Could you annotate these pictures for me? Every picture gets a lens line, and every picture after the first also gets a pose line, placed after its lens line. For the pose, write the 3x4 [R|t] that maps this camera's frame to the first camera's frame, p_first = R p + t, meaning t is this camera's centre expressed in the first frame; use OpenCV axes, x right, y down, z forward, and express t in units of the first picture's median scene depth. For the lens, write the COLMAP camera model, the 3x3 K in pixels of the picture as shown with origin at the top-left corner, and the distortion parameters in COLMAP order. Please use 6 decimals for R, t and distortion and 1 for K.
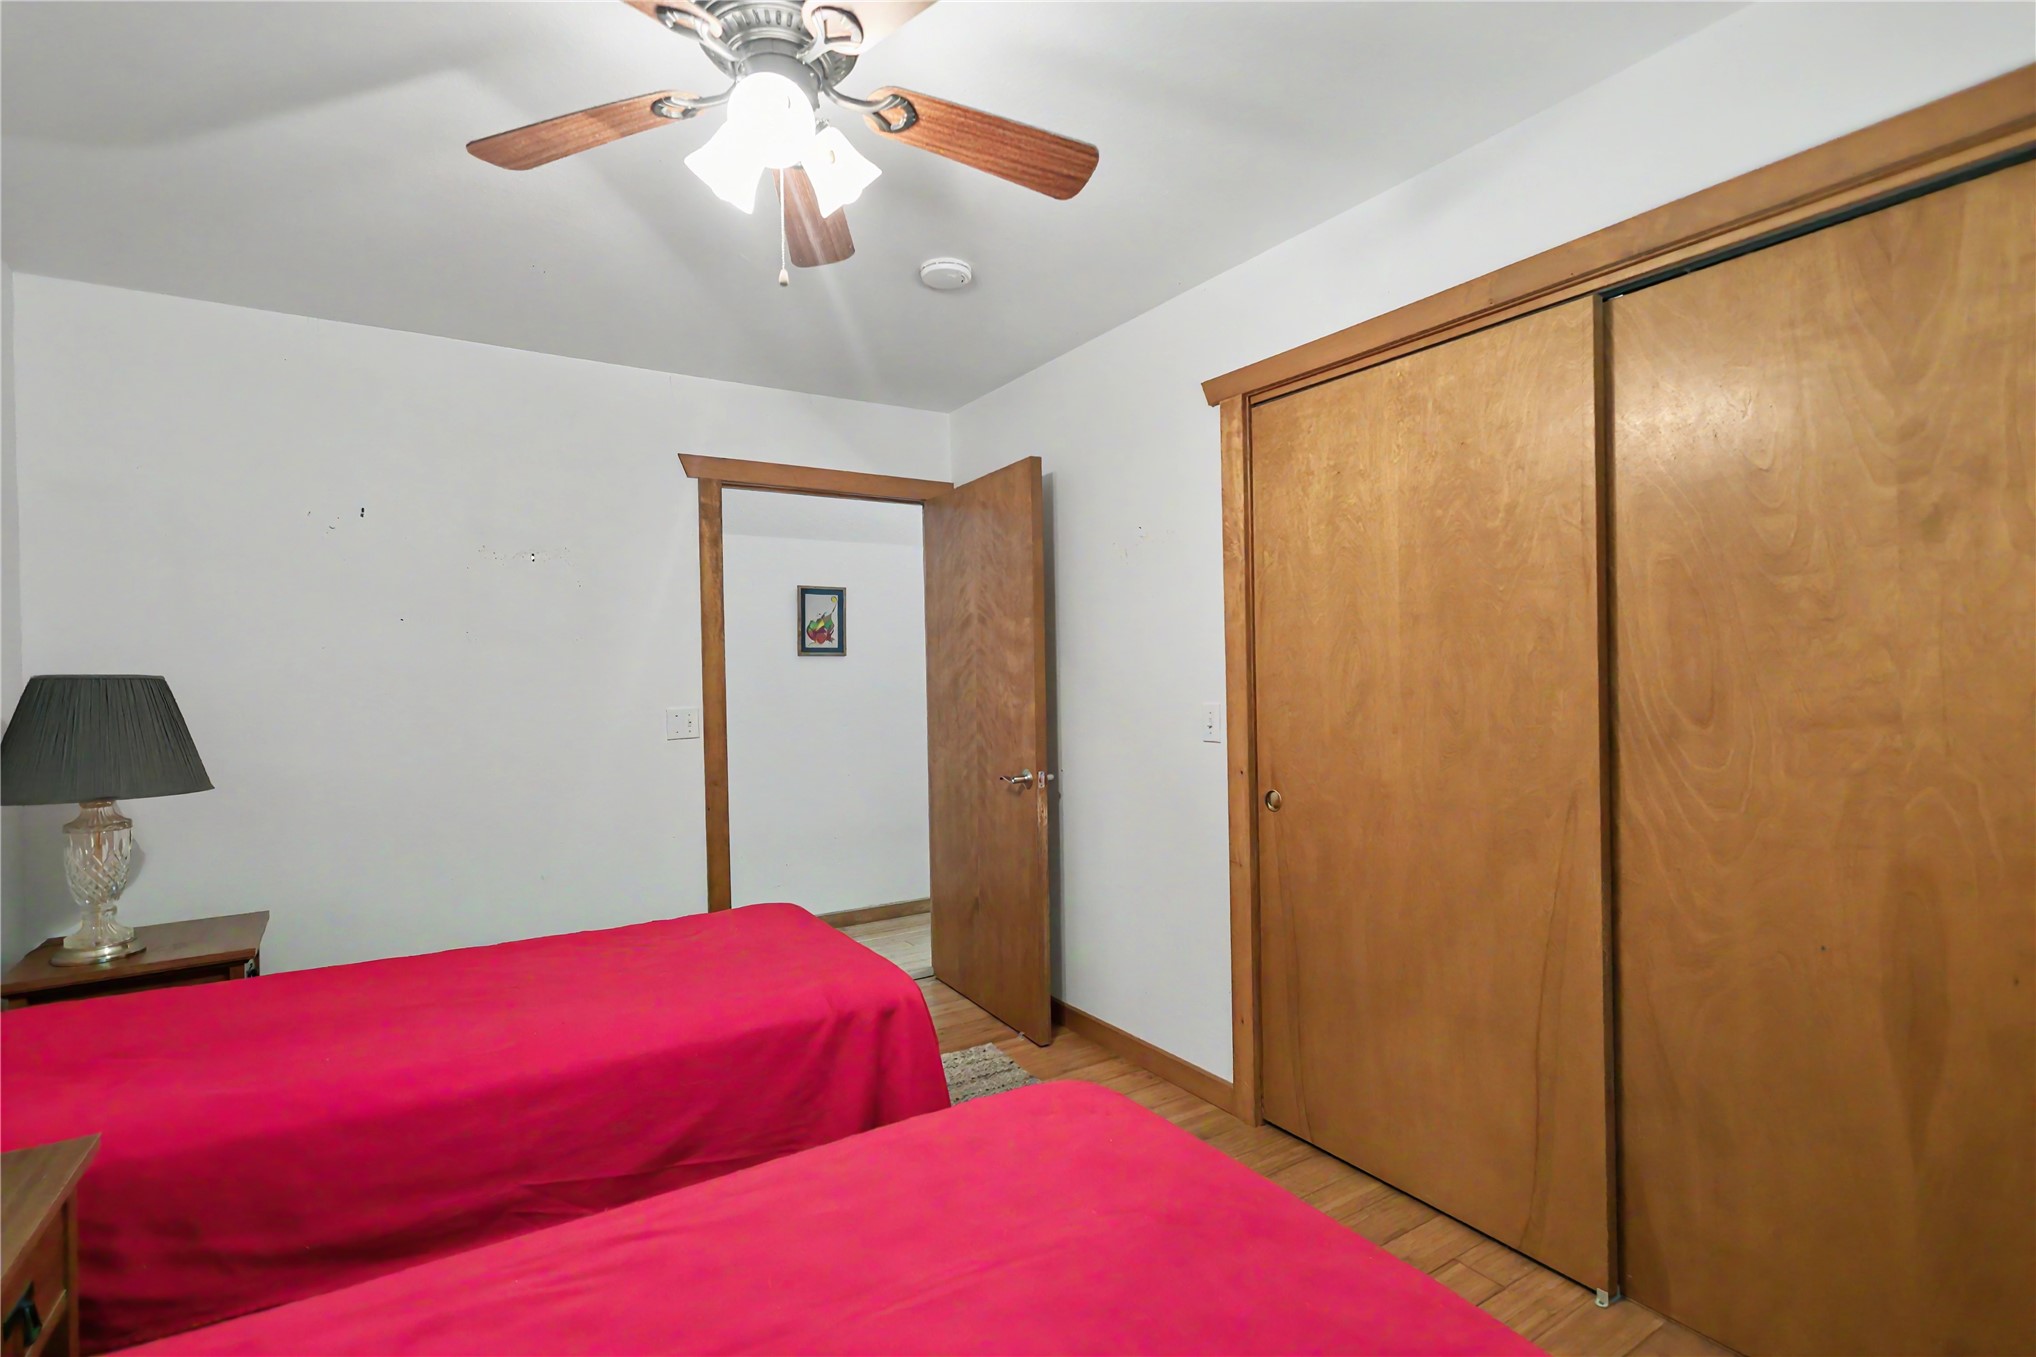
lens RADIAL K [[939.2, 0, 1018.4], [0, 939.2, 680.4], [0, 0, 1]] dist [0.000116, 0.001131]
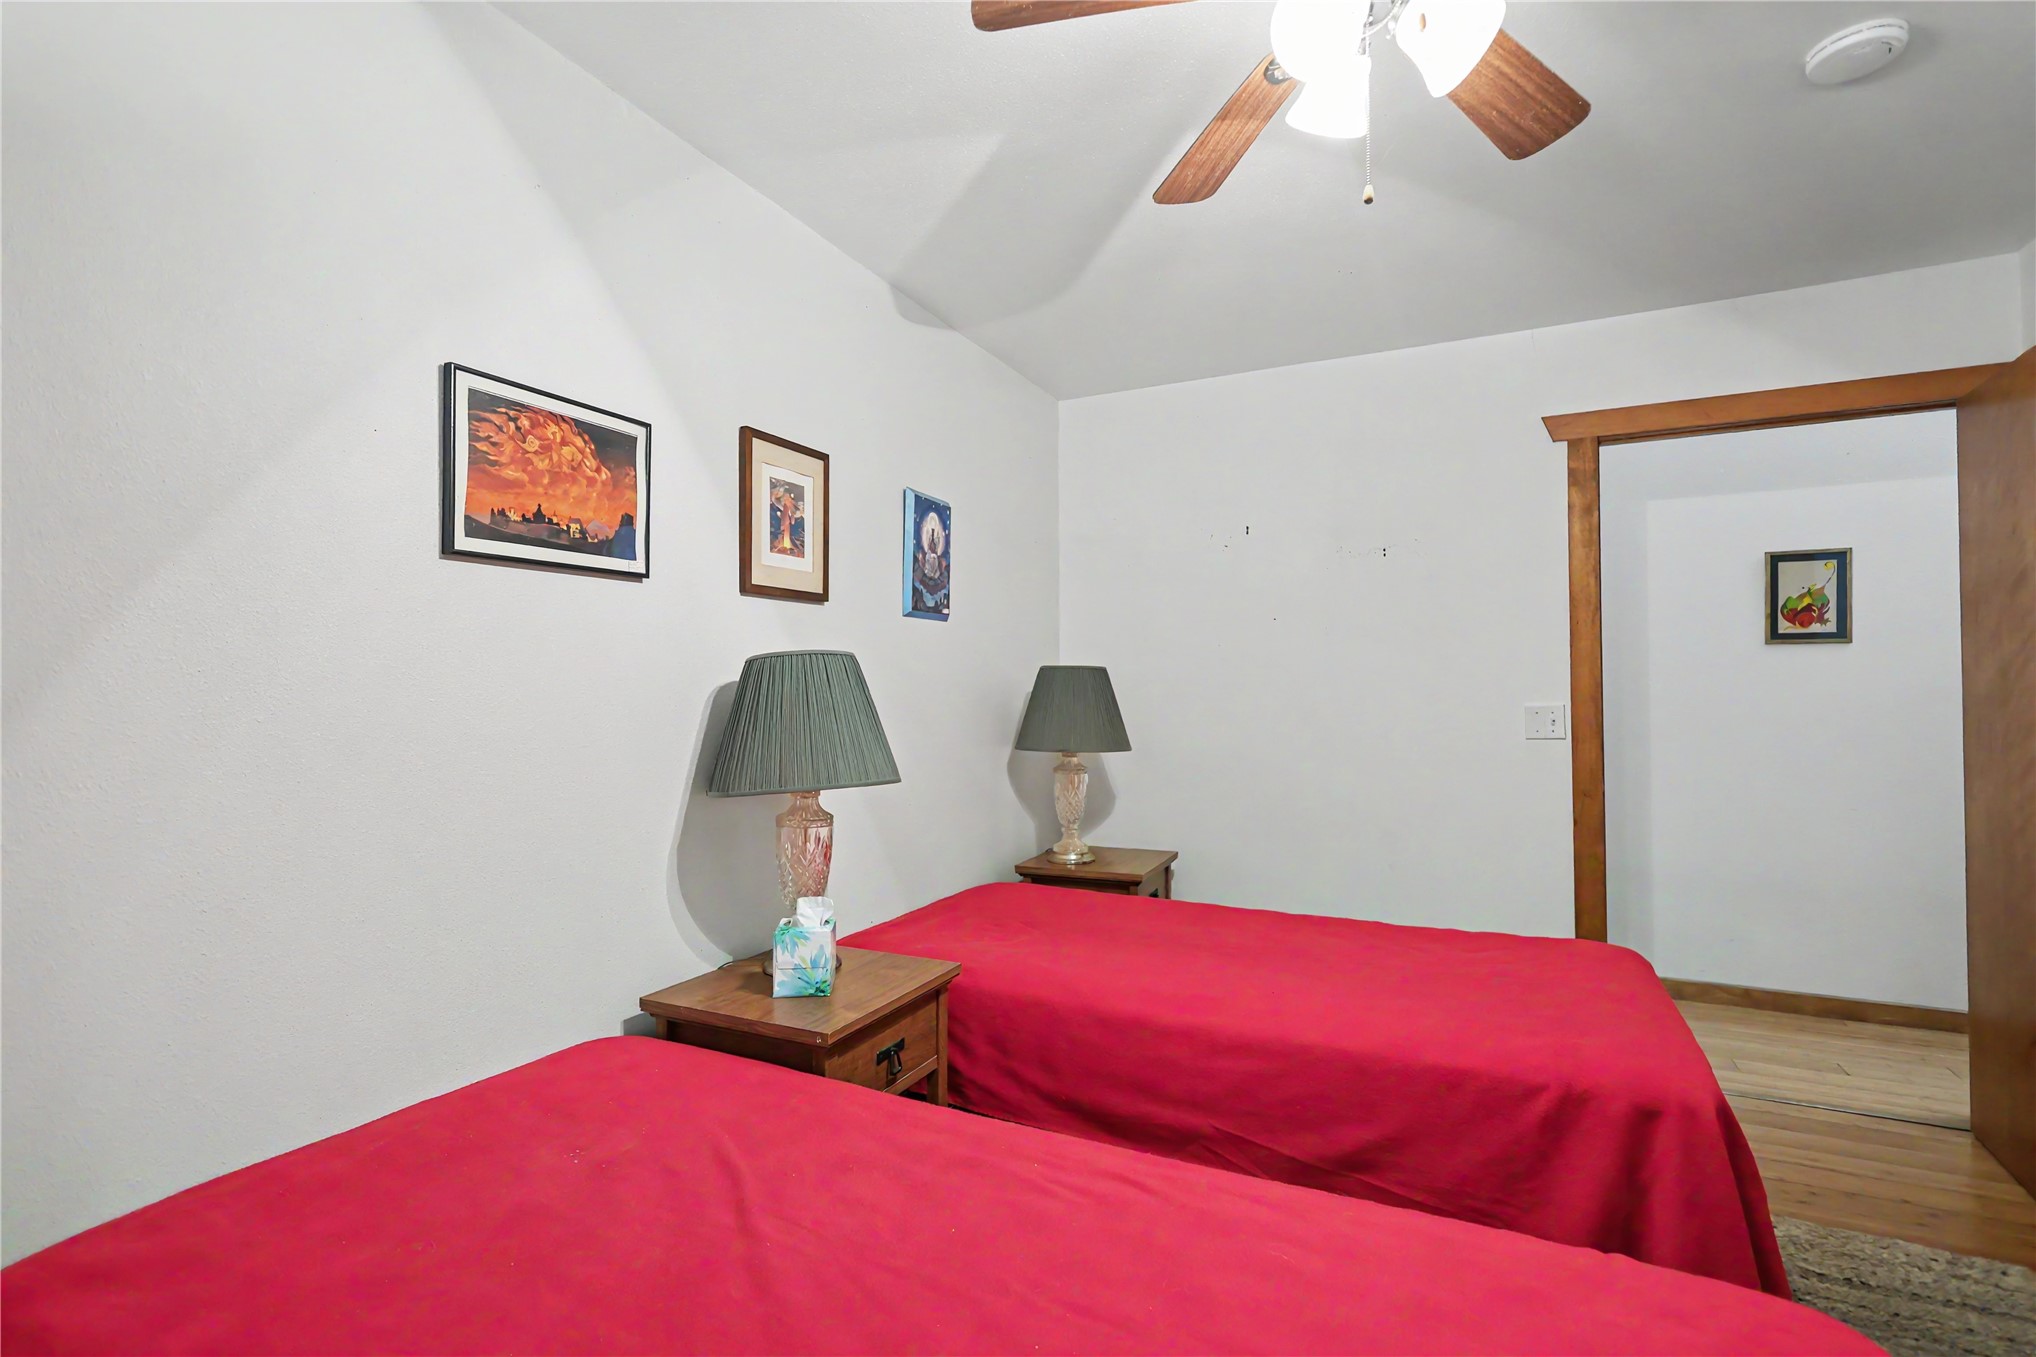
lens RADIAL K [[939.2, 0, 1015.0], [0, 939.2, 677.5], [0, 0, 1]] dist [0.000116, 0.001131]
pose [[0.516823, 0.000569, -0.856092, 0.143155], [-0.008492, 0.999954, -0.004462, 0.012643], [0.856050, 0.009576, 0.516804, 0.117669]]
